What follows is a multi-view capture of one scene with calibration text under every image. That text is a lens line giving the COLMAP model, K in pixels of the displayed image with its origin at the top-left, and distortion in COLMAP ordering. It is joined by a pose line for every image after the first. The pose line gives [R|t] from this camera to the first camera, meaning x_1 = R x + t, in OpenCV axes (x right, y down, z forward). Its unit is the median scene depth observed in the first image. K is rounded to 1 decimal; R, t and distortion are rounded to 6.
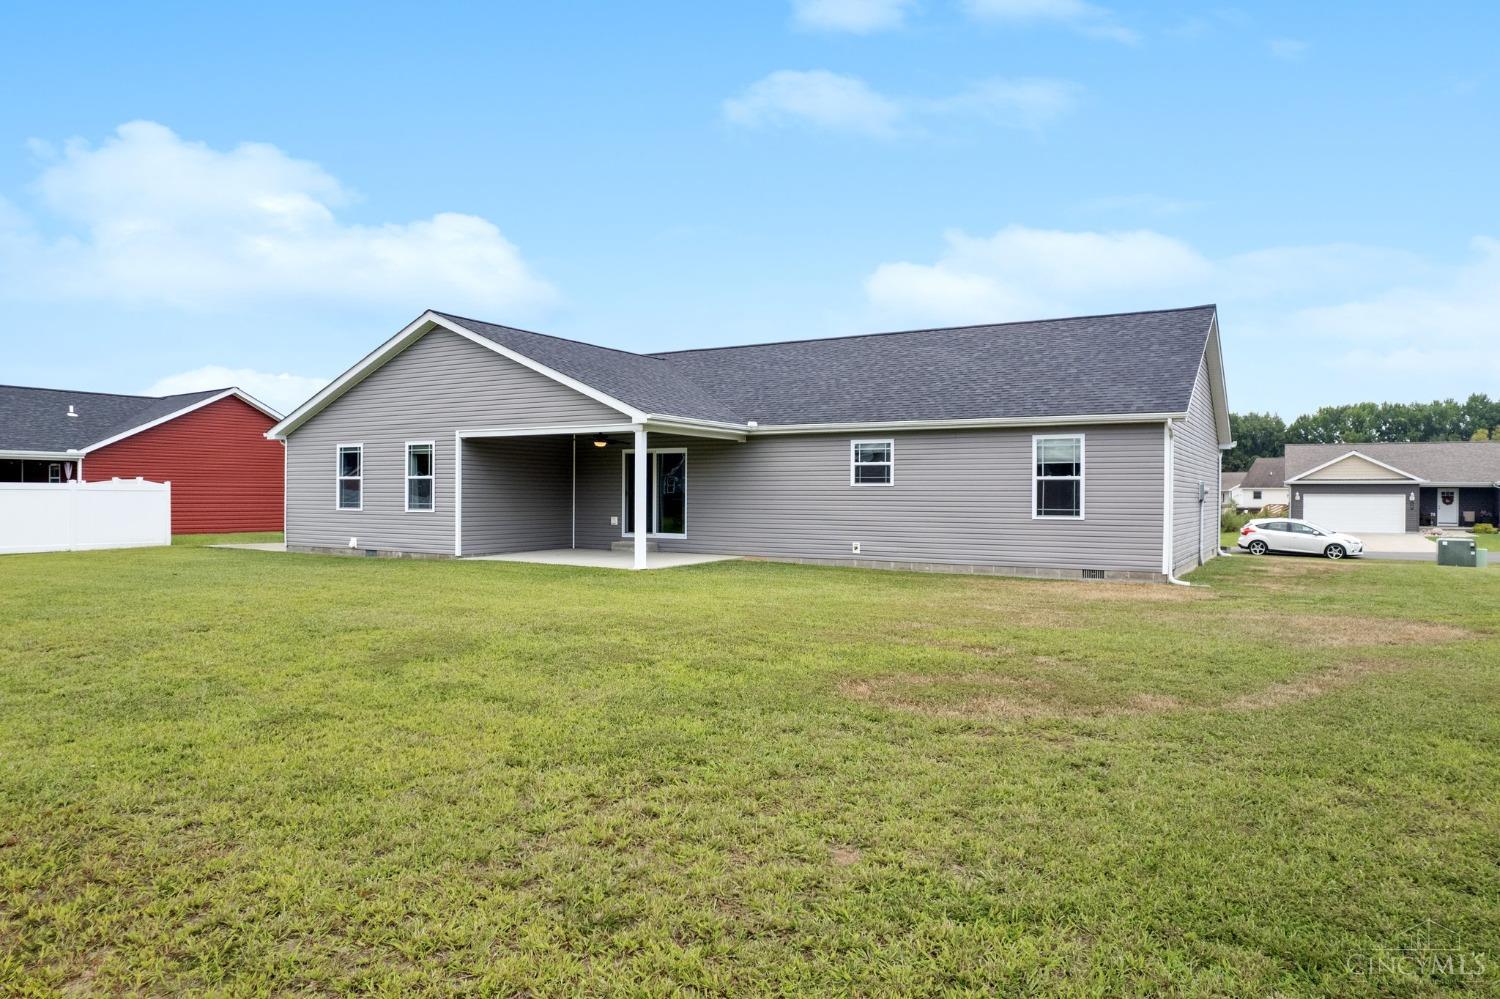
lens RADIAL K [[956.6, 0, 750.0], [0, 956.6, 499.5], [0, 0, 1]] dist [-0.112110, 0.099149]
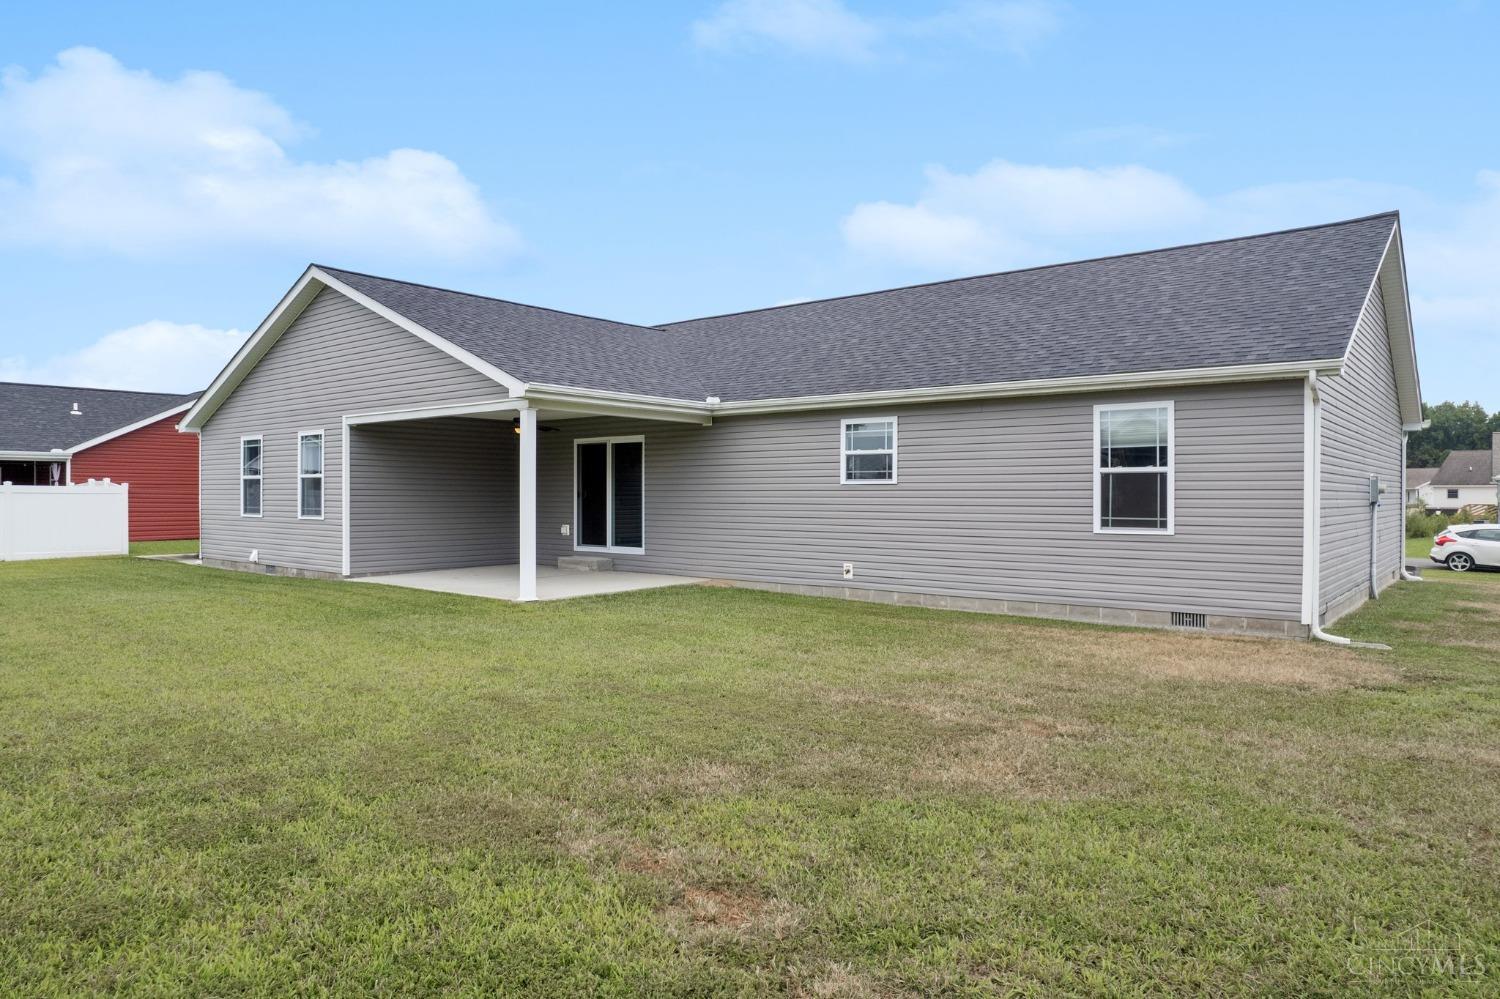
lens RADIAL K [[956.6, 0, 750.0], [0, 956.6, 499.5], [0, 0, 1]] dist [-0.112110, 0.099149]
pose [[0.988868, -0.002220, -0.148780, 0.139960], [0.002186, 0.999998, -0.000388, -0.002356], [0.148781, 0.000058, 0.988870, 0.278420]]
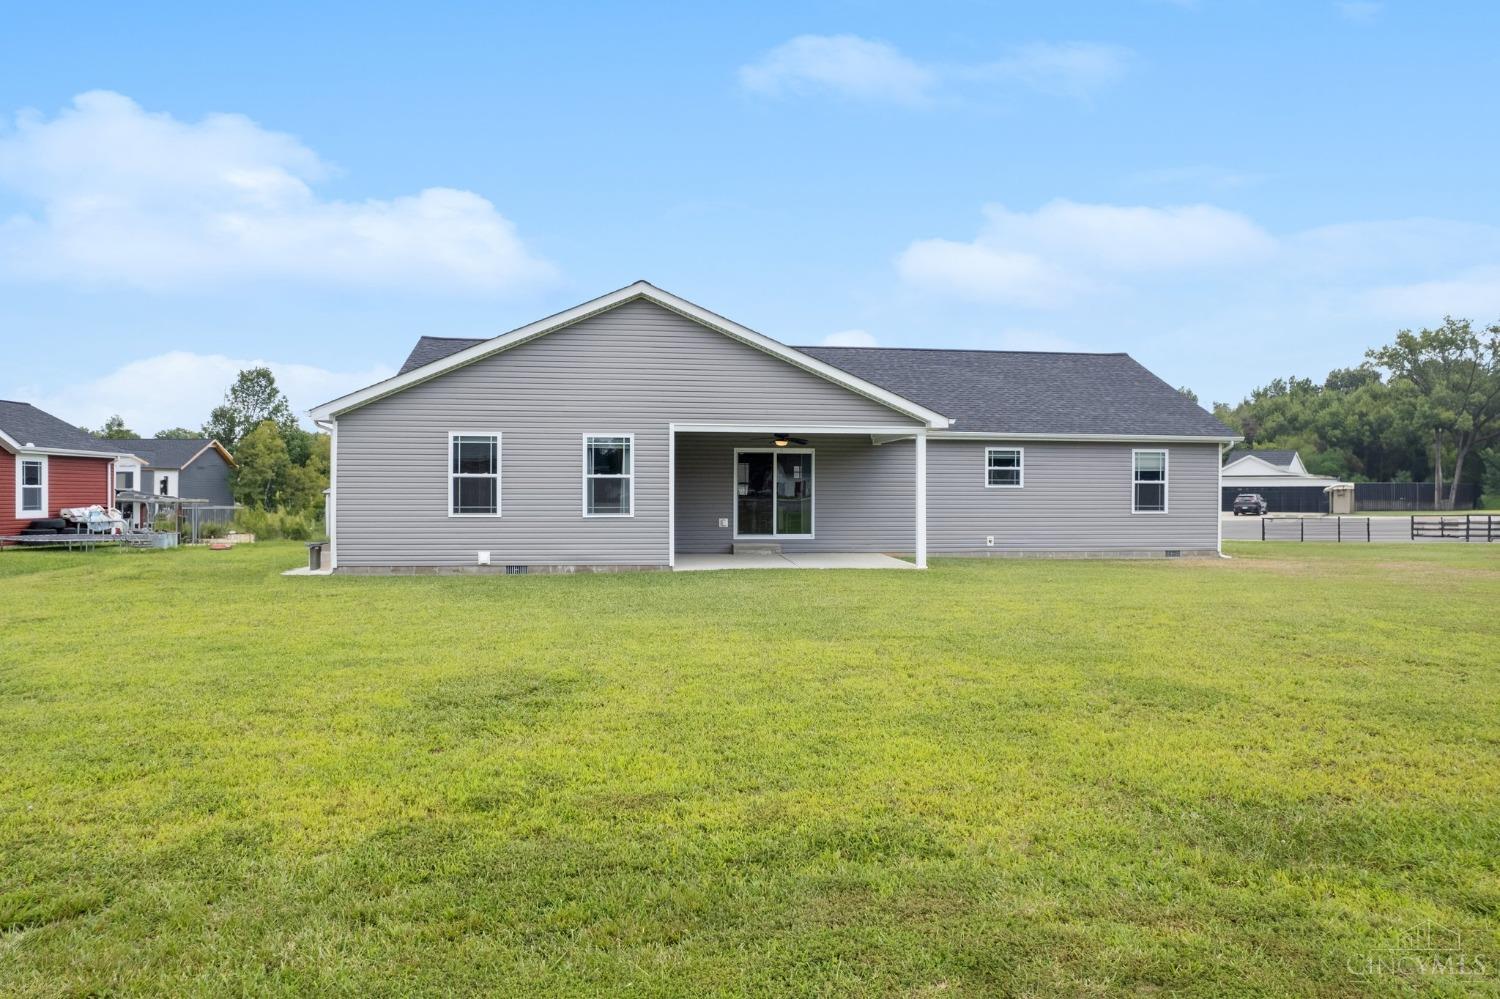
lens RADIAL K [[956.6, 0, 750.0], [0, 956.6, 499.5], [0, 0, 1]] dist [-0.112110, 0.099149]
pose [[0.794940, -0.007454, 0.606642, -0.785759], [0.003741, 0.999966, 0.007386, -0.008714], [-0.606676, -0.003602, 0.794941, 0.256821]]
